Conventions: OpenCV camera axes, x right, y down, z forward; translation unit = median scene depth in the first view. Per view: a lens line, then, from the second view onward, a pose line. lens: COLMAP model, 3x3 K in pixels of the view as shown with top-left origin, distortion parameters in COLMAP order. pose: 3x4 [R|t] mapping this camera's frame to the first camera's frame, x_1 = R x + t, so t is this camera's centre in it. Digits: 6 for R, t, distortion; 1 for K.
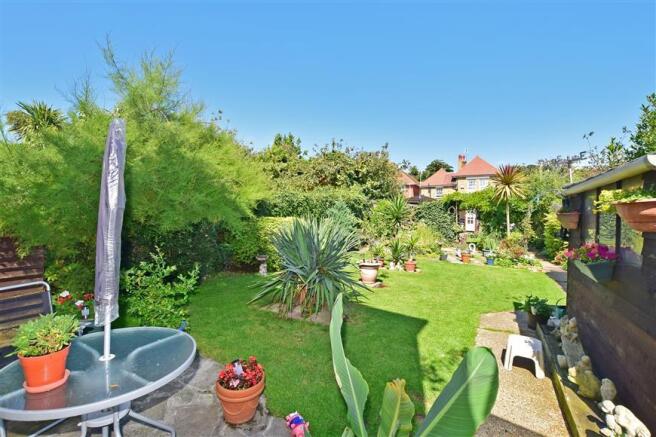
lens RADIAL K [[295.0, 0, 328.3], [0, 295.0, 217.2], [0, 0, 1]] dist [-0.000693, -0.000108]
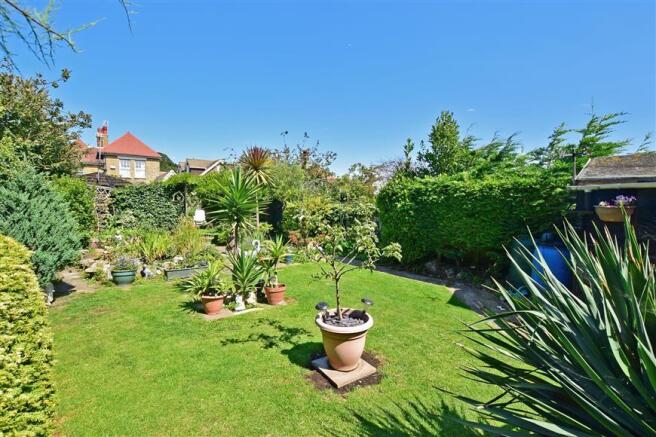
lens RADIAL K [[295.0, 0, 327.9], [0, 295.0, 217.3], [0, 0, 1]] dist [-0.000693, -0.000108]
pose [[0.422426, -0.049137, 0.905065, -0.089564], [0.006359, 0.998666, 0.051251, -0.007132], [-0.906375, -0.015894, 0.422175, 0.302666]]
